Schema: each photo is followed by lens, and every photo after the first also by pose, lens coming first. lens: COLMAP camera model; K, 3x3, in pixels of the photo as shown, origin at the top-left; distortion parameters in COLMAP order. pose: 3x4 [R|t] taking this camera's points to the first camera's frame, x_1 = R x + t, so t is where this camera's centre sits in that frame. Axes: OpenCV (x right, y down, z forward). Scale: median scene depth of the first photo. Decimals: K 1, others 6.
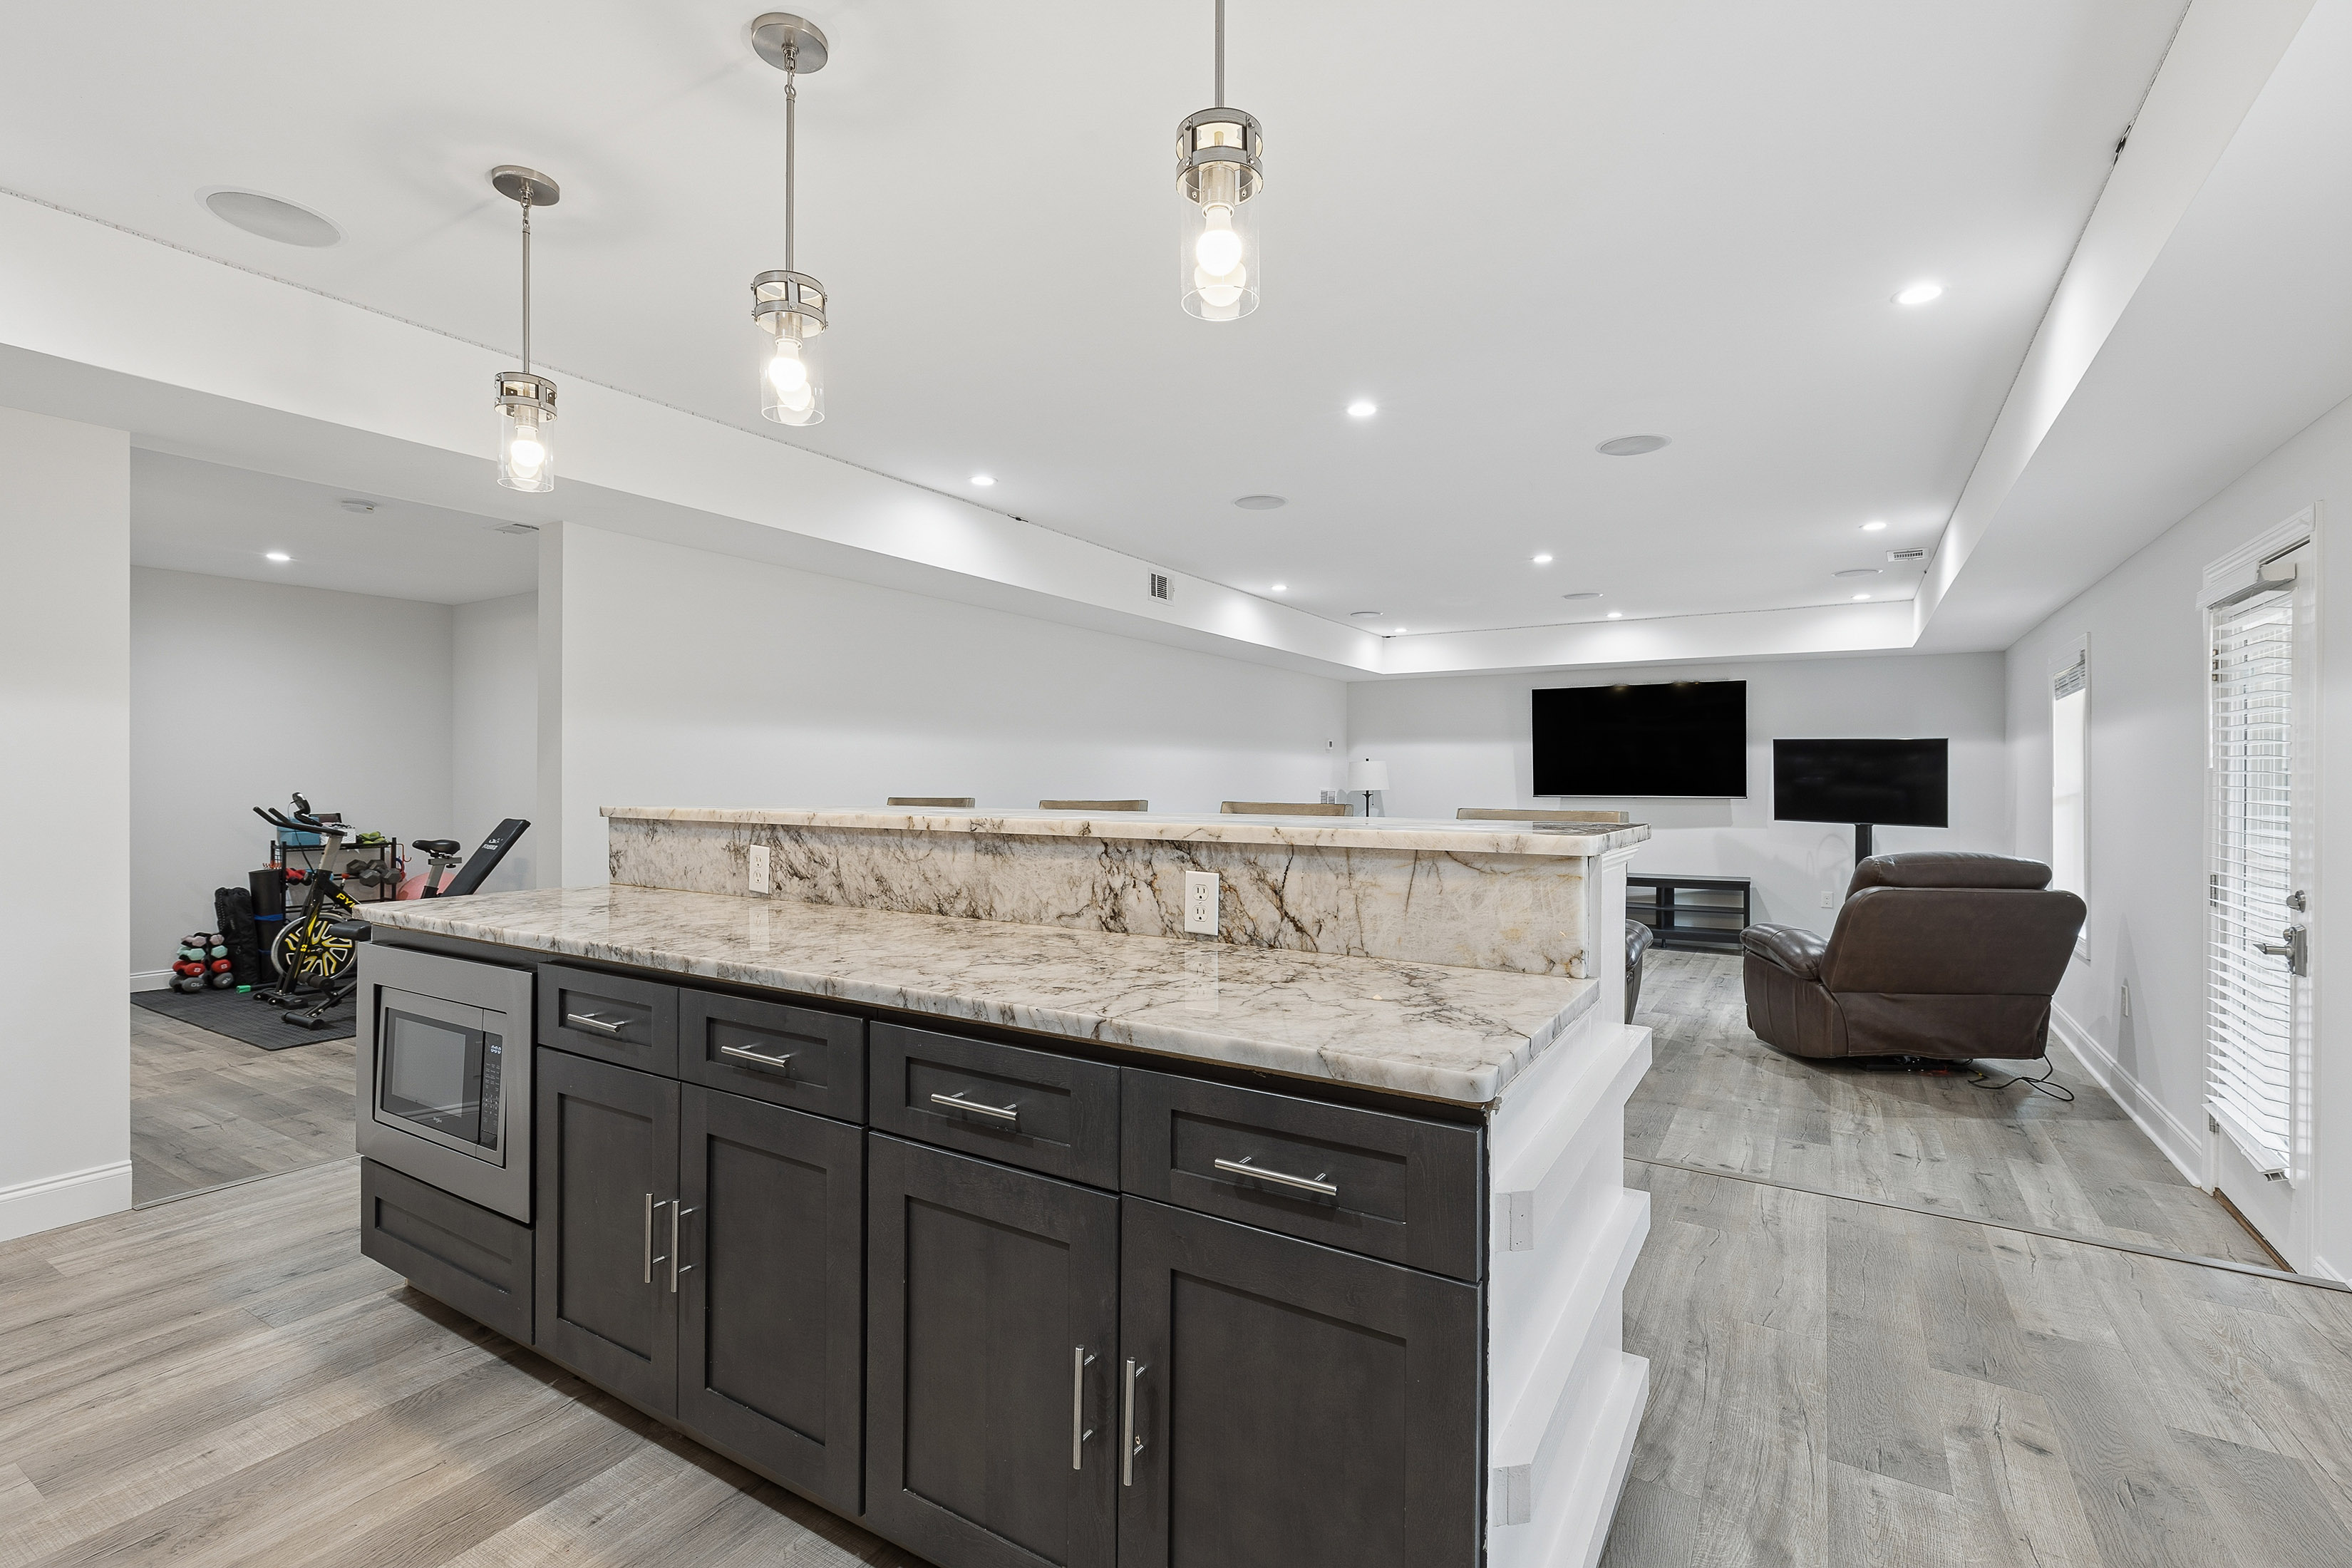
lens RADIAL K [[1065.7, 0, 1174.4], [0, 1065.7, 783.2], [0, 0, 1]] dist [0.016899, 0.000132]
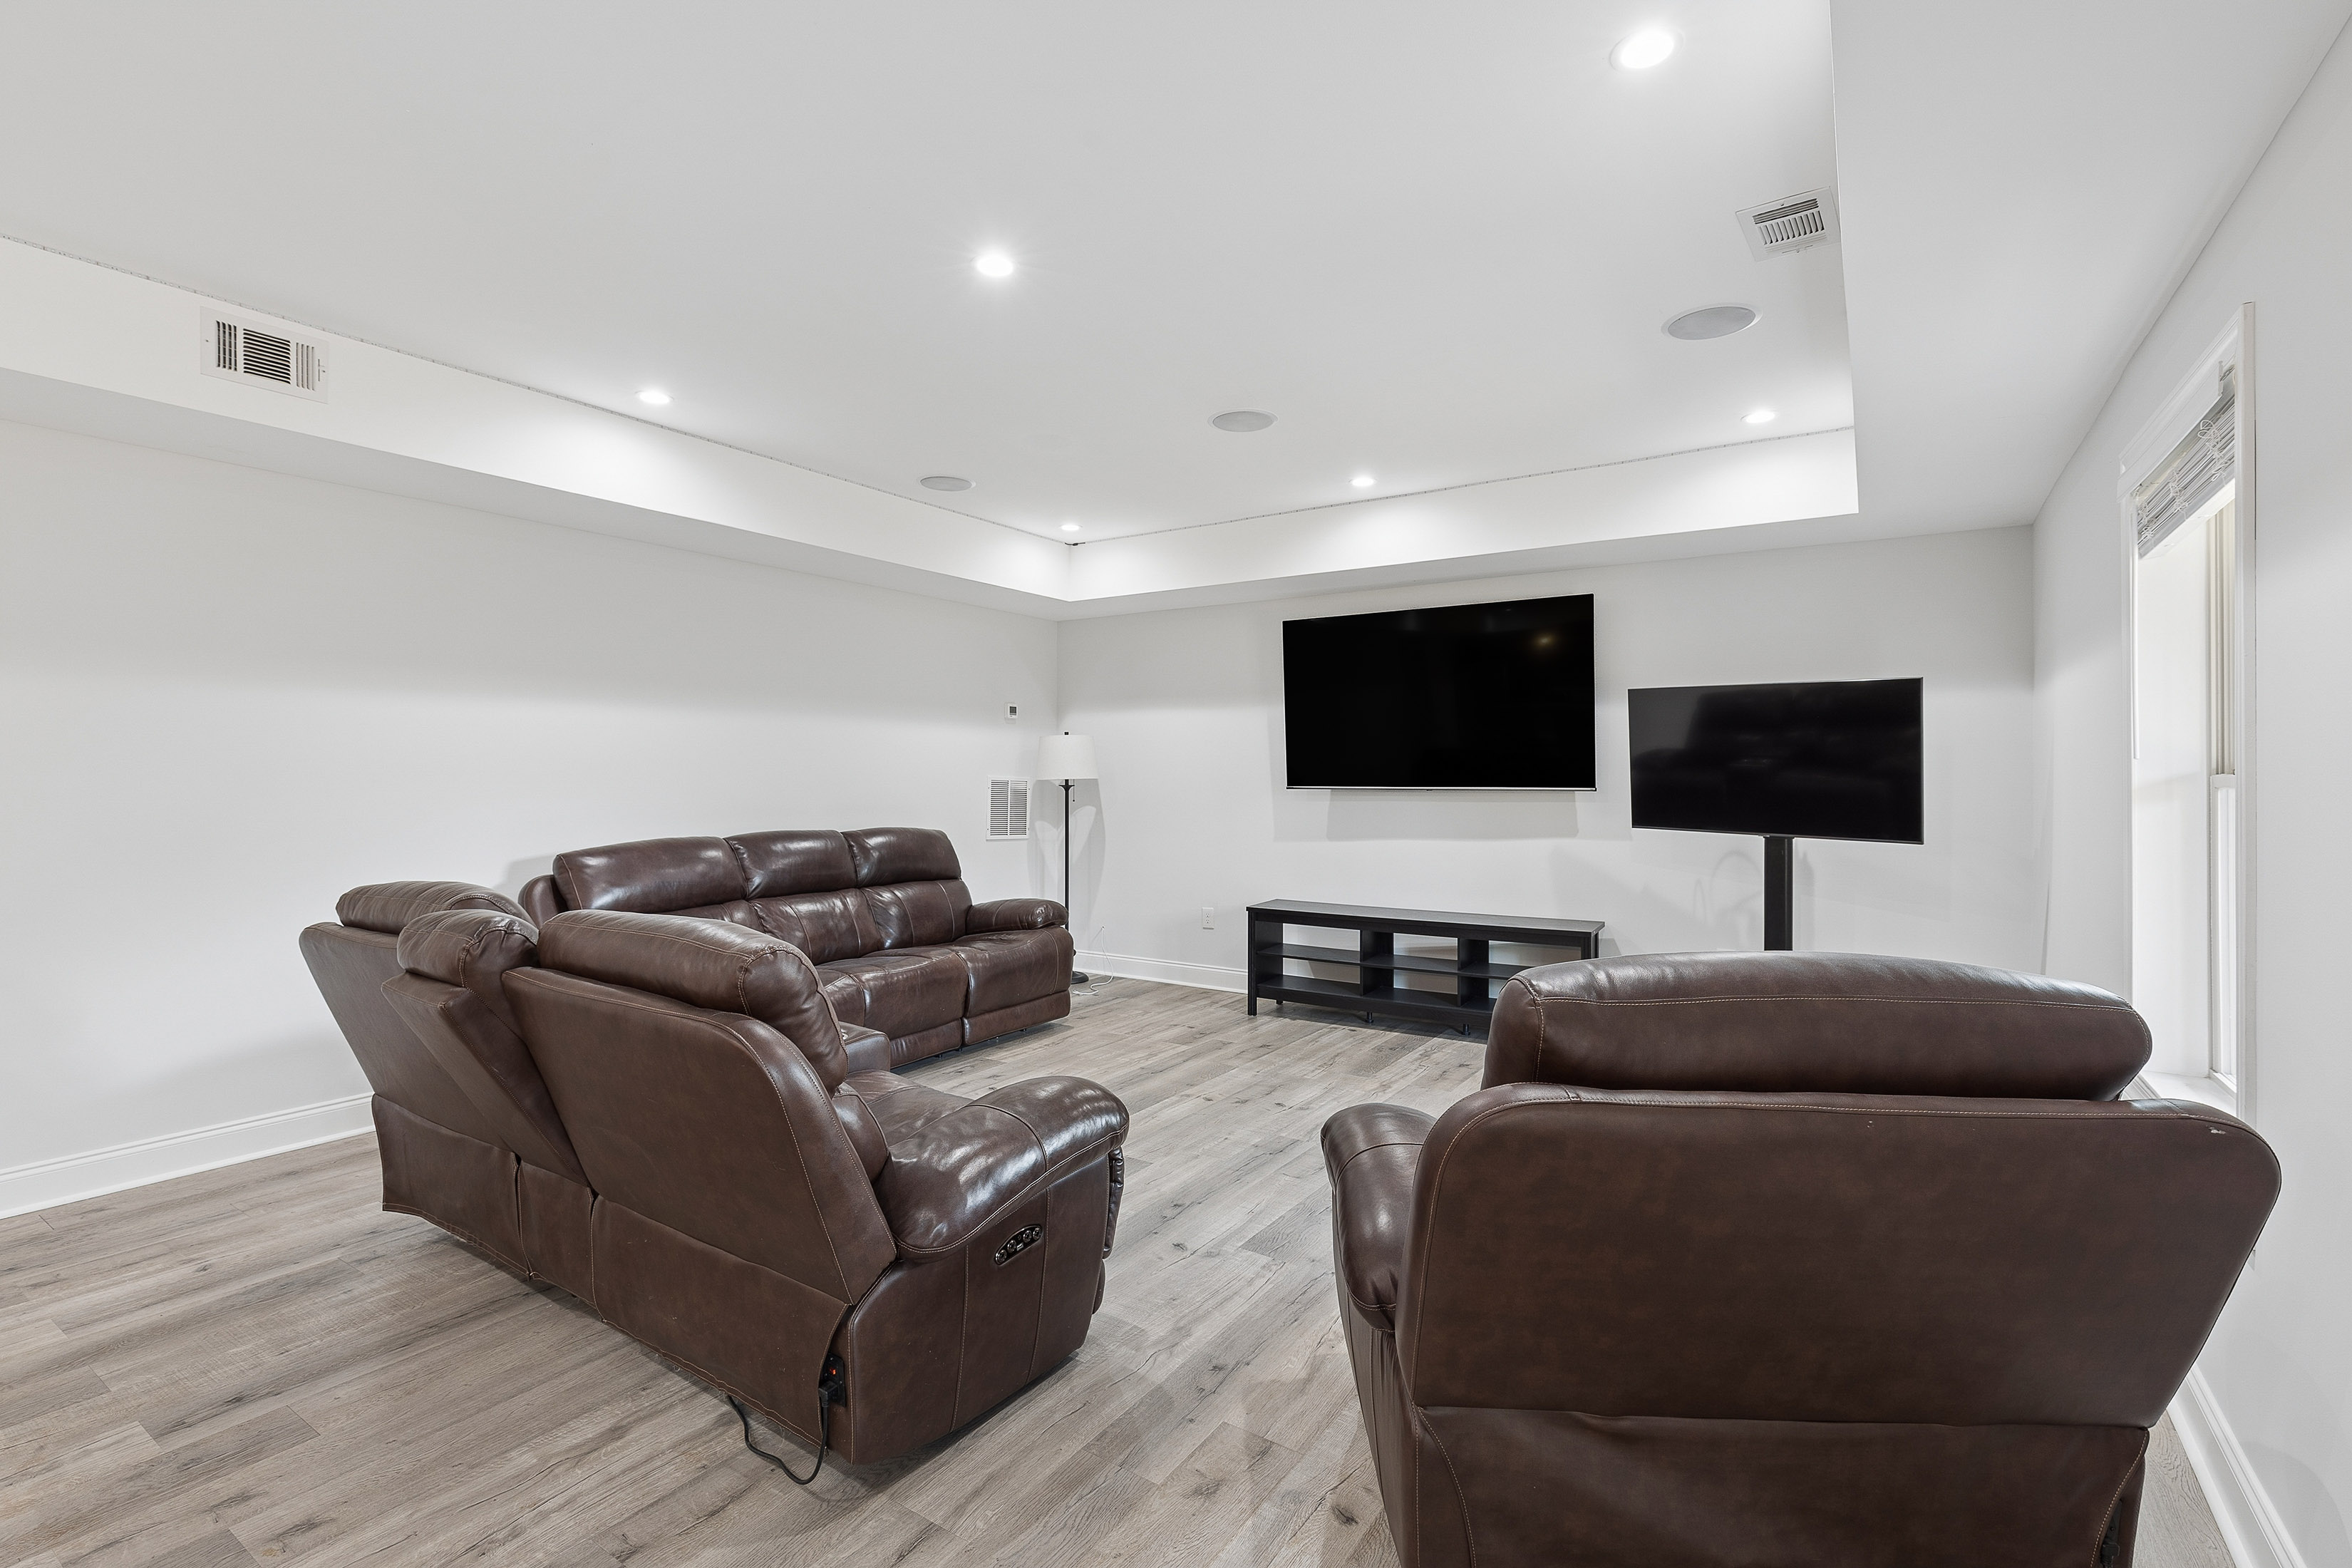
lens RADIAL K [[1065.7, 0, 1171.3], [0, 1065.7, 779.3], [0, 0, 1]] dist [0.016899, 0.000132]
pose [[0.999410, -0.000711, -0.034348, 0.342105], [0.000744, 0.999999, 0.000952, 0.007457], [0.034347, -0.000977, 0.999409, 0.426012]]
